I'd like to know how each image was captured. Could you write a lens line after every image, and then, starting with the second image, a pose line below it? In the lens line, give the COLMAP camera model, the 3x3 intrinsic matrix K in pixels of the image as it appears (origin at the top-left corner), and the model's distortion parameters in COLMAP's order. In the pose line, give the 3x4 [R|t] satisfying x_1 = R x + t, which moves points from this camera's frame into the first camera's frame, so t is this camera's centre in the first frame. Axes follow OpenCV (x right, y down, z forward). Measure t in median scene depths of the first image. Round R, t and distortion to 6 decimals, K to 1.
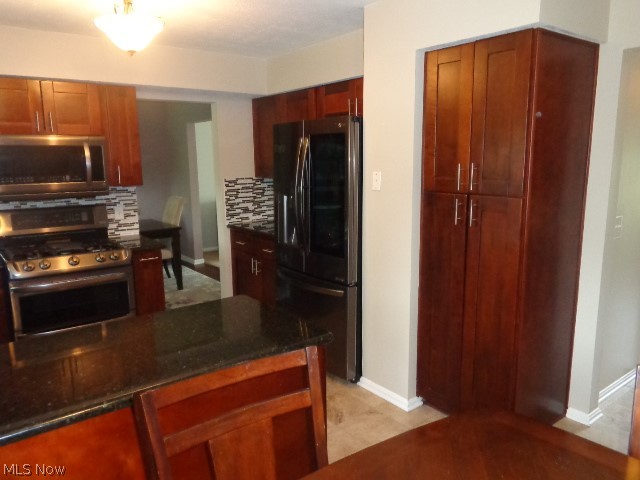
lens RADIAL K [[482.8, 0, 321.6], [0, 482.8, 240.6], [0, 0, 1]] dist [0.003036, 0.001242]
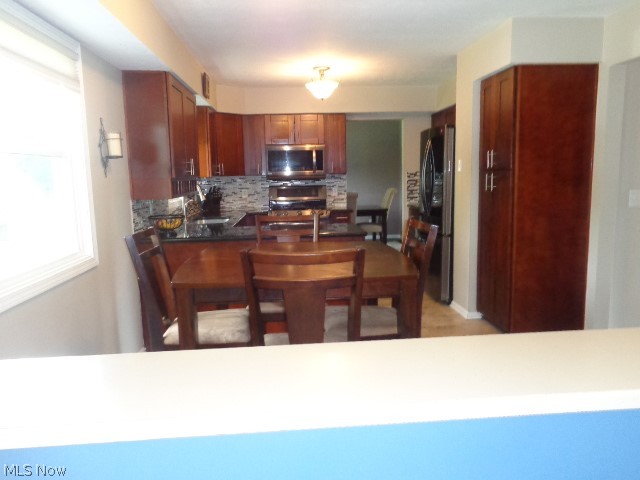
lens RADIAL K [[482.8, 0, 321.6], [0, 482.8, 240.6], [0, 0, 1]] dist [0.003036, 0.001242]
pose [[0.832135, 0.071170, -0.549987, 0.496518], [-0.085122, 0.996370, 0.000143, 0.121851], [0.548001, 0.046698, 0.835173, -0.410710]]
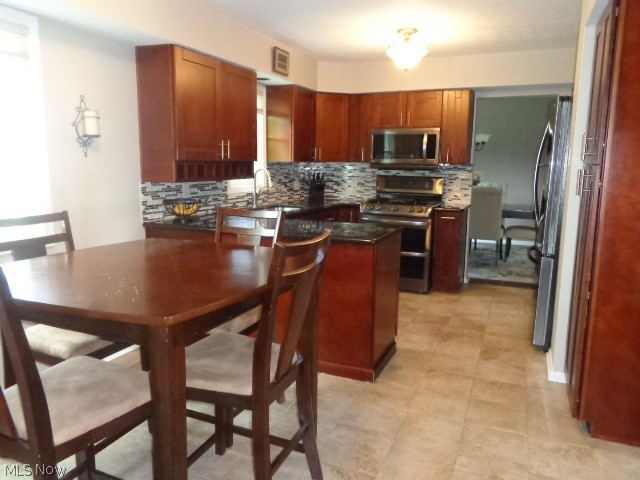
lens RADIAL K [[482.8, 0, 321.6], [0, 482.8, 240.6], [0, 0, 1]] dist [0.003036, 0.001242]
pose [[0.482684, 0.159331, -0.861179, 0.638520], [-0.170368, 0.981610, 0.086123, 0.044745], [0.859064, 0.105147, 0.500952, 0.030687]]
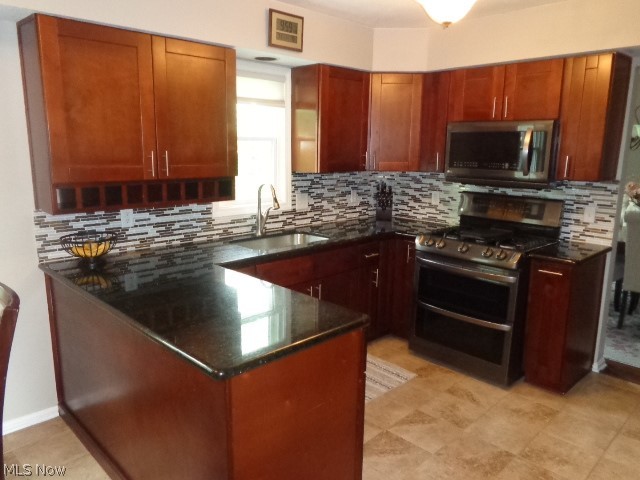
lens RADIAL K [[482.8, 0, 321.6], [0, 482.8, 240.6], [0, 0, 1]] dist [0.003036, 0.001242]
pose [[0.108086, 0.208013, -0.972136, 0.369842], [-0.186712, 0.964711, 0.185665, -0.091064], [0.976451, 0.161442, 0.143110, 0.503258]]
